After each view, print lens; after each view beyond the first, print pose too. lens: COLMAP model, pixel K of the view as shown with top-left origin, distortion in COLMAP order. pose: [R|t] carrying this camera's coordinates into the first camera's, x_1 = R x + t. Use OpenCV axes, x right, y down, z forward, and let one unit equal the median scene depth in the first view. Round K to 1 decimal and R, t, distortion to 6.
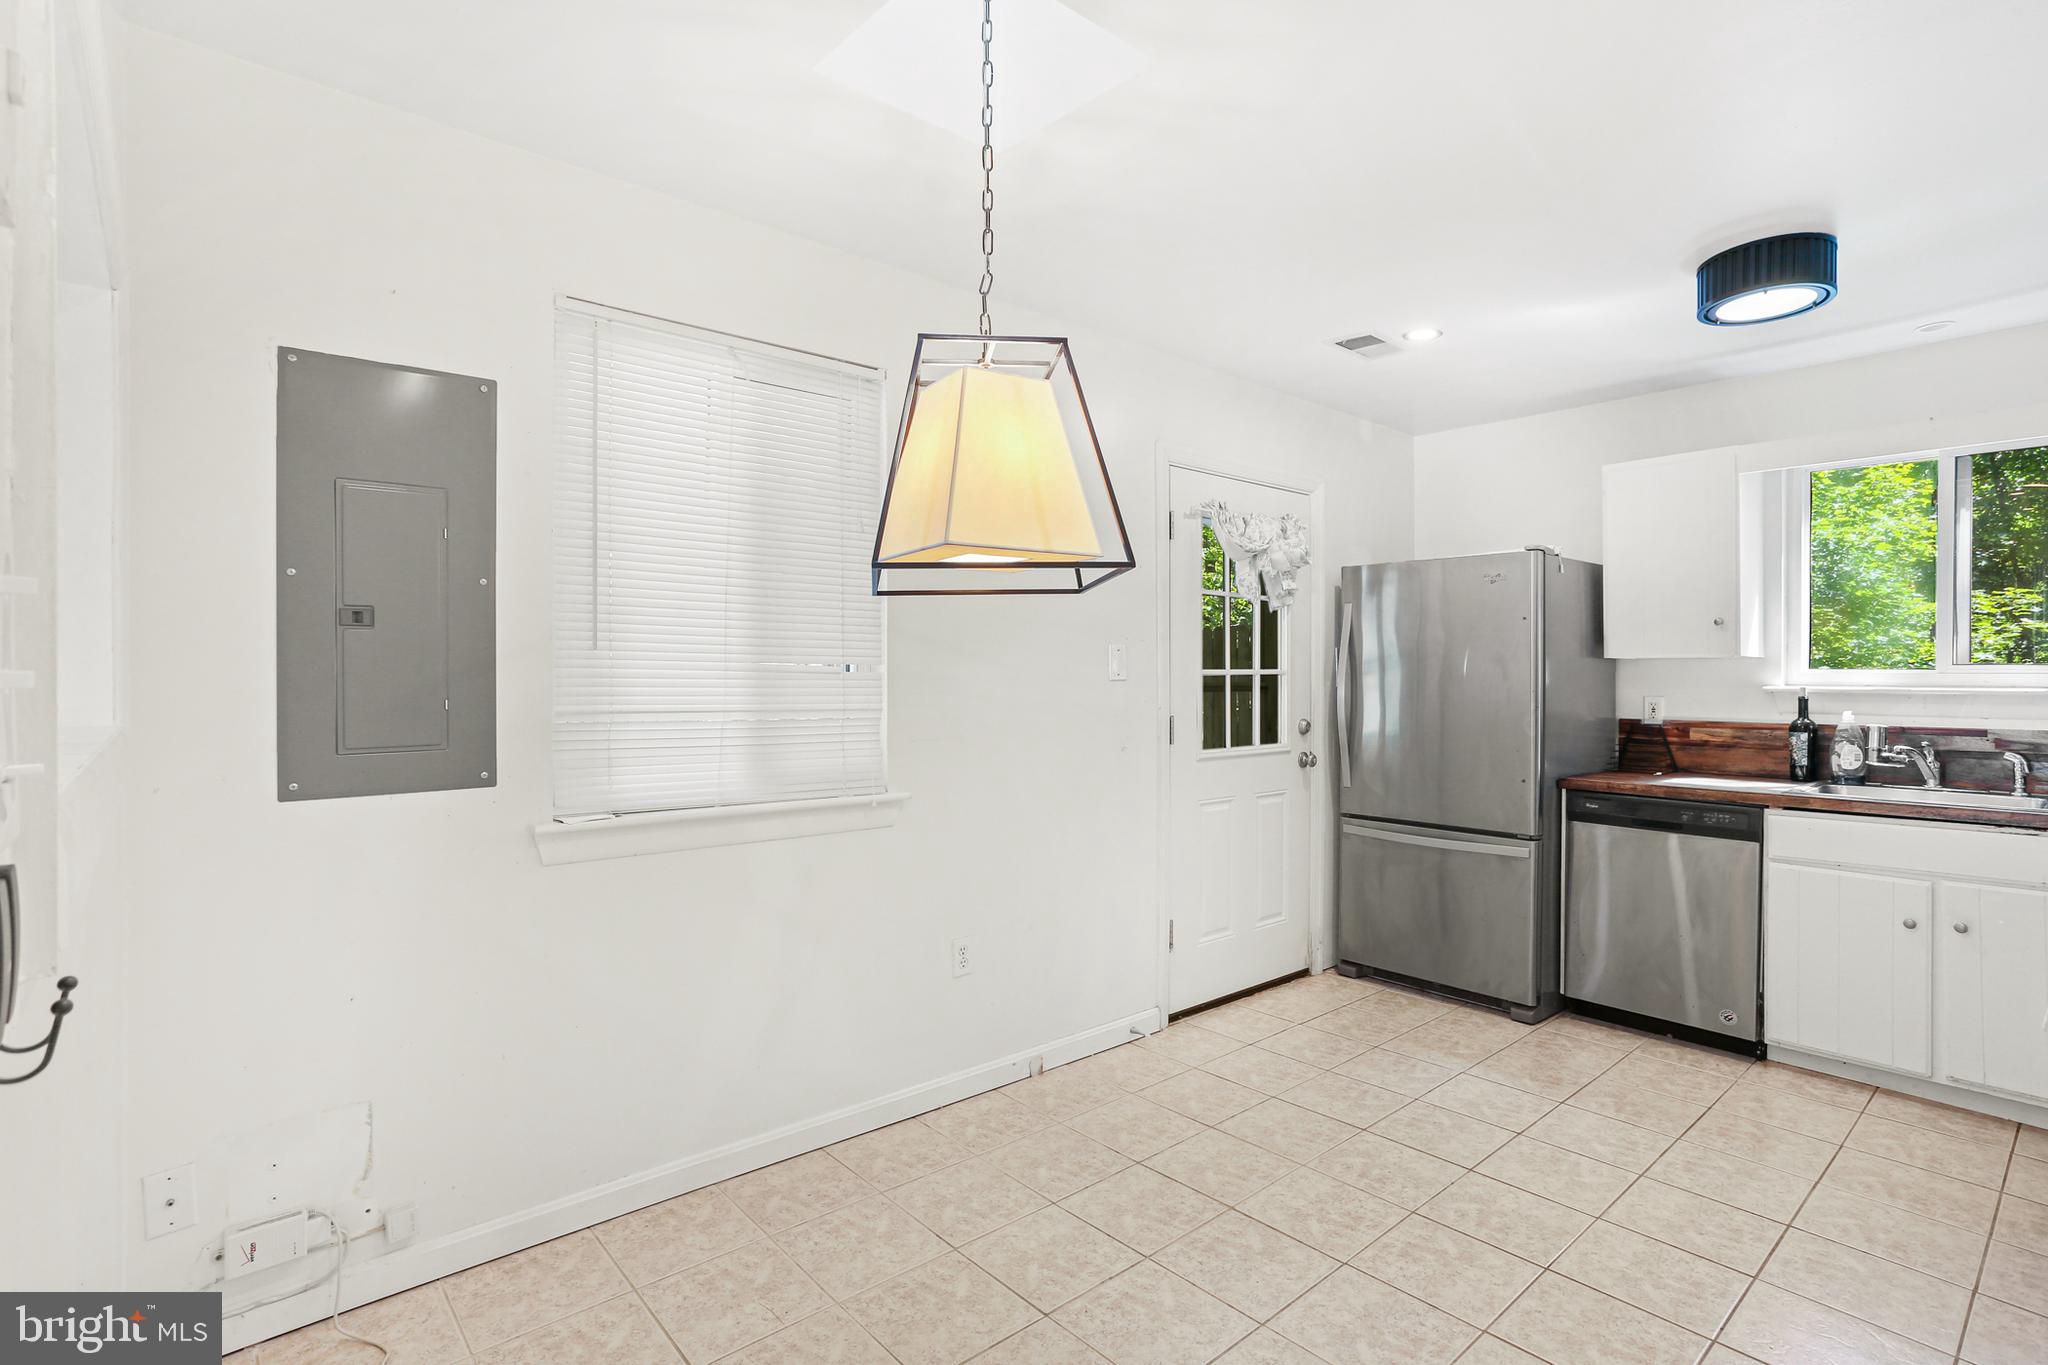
lens RADIAL K [[1007.2, 0, 1025.5], [0, 1007.2, 673.8], [0, 0, 1]] dist [-0.027094, 0.017462]
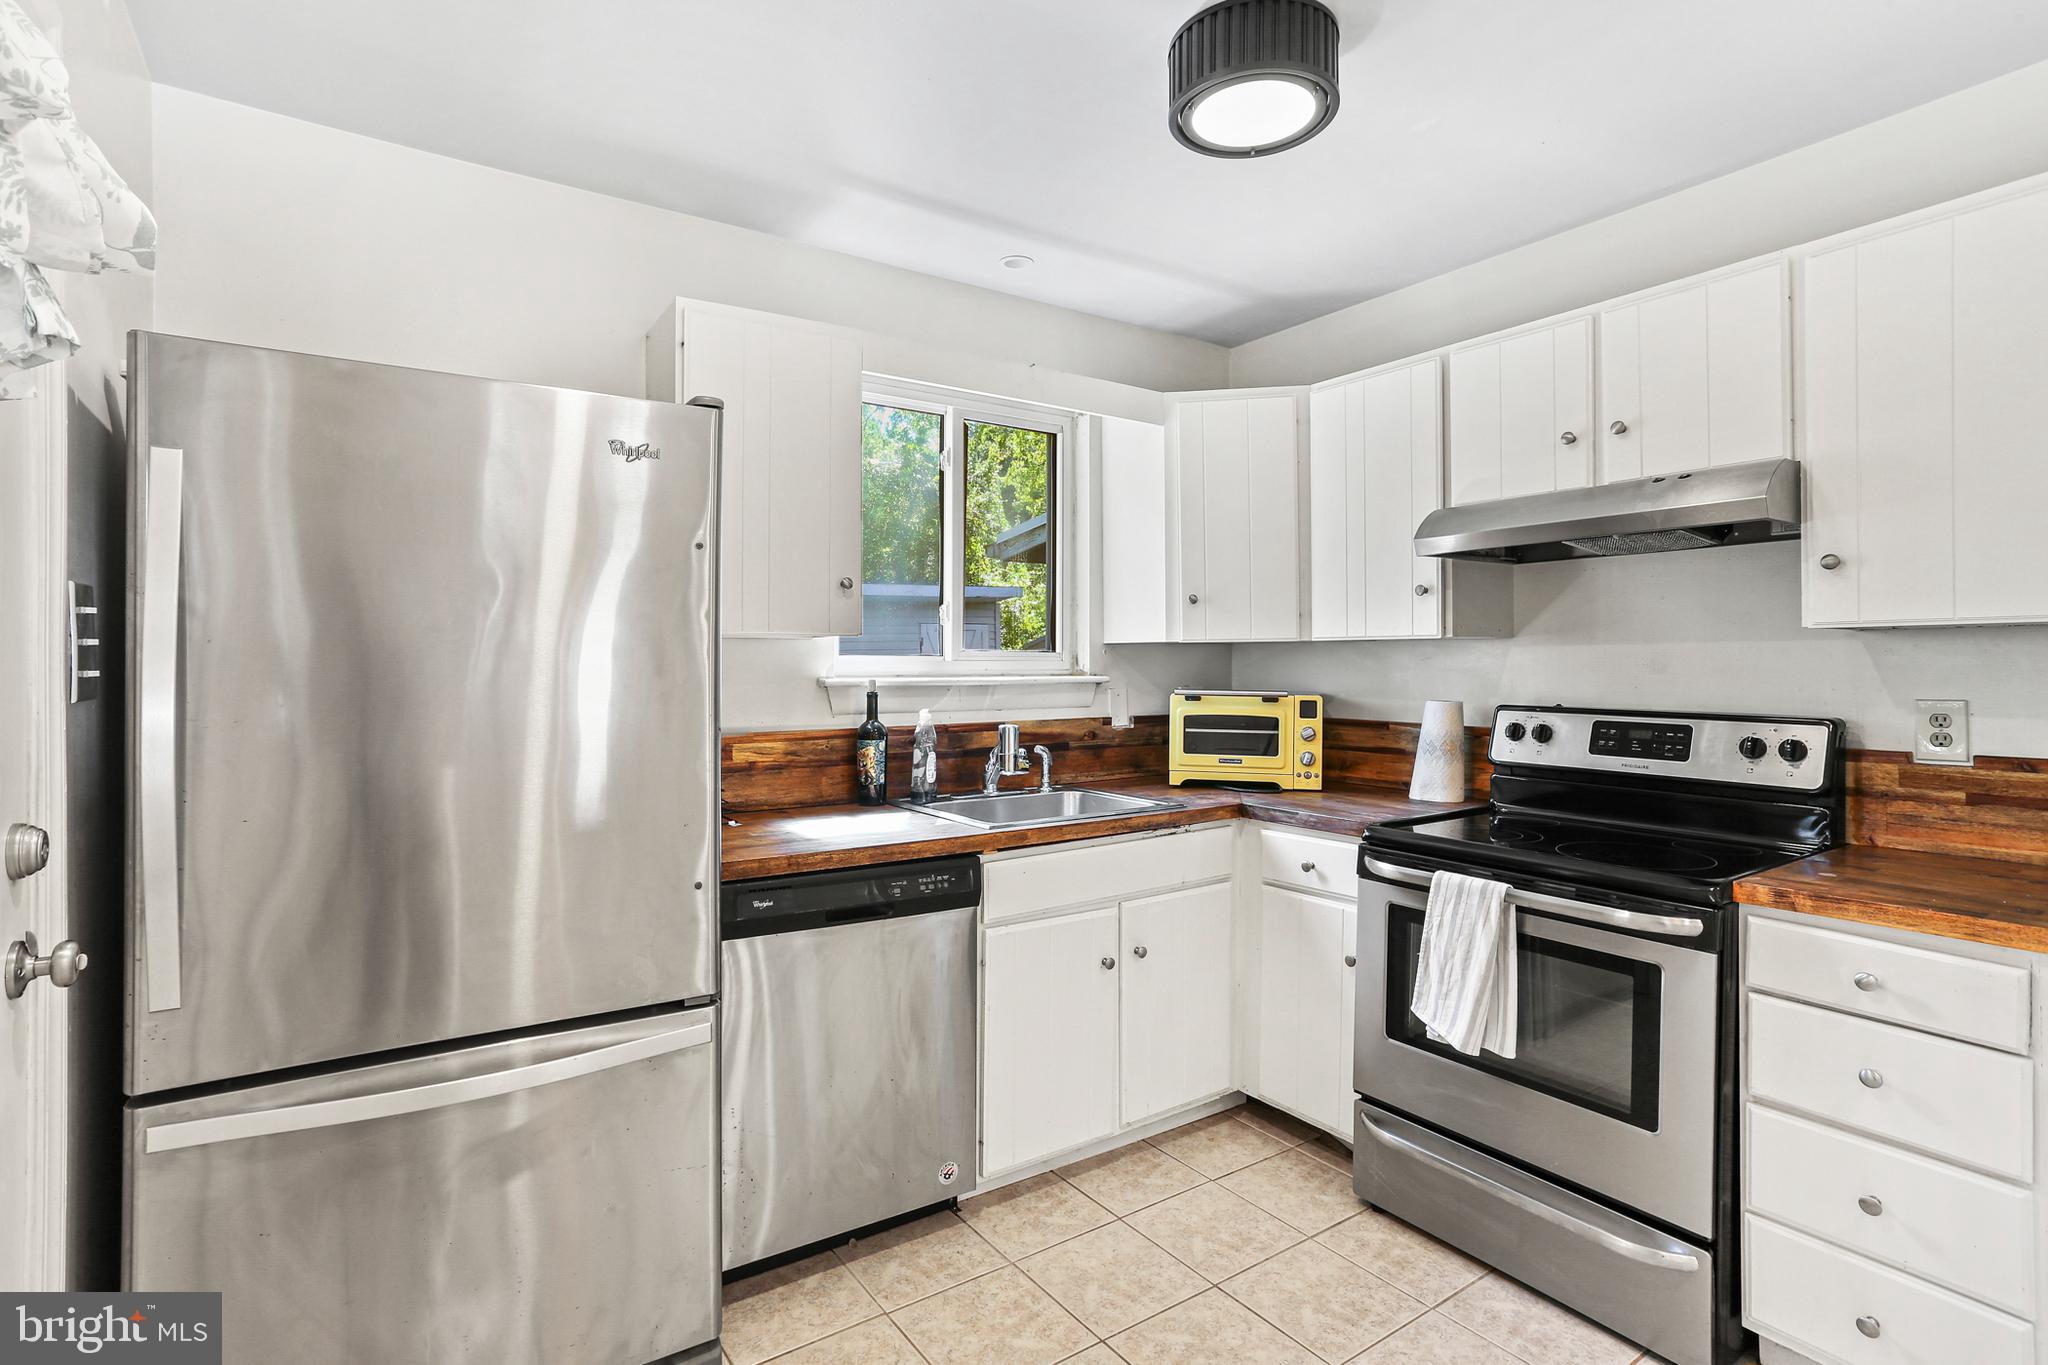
lens RADIAL K [[1007.2, 0, 1025.1], [0, 1007.2, 665.1], [0, 0, 1]] dist [-0.027094, 0.017462]
pose [[0.121663, -0.004875, 0.992559, 0.040440], [0.002197, 0.999987, 0.004642, -0.000778], [-0.992569, 0.001616, 0.121673, 0.823248]]
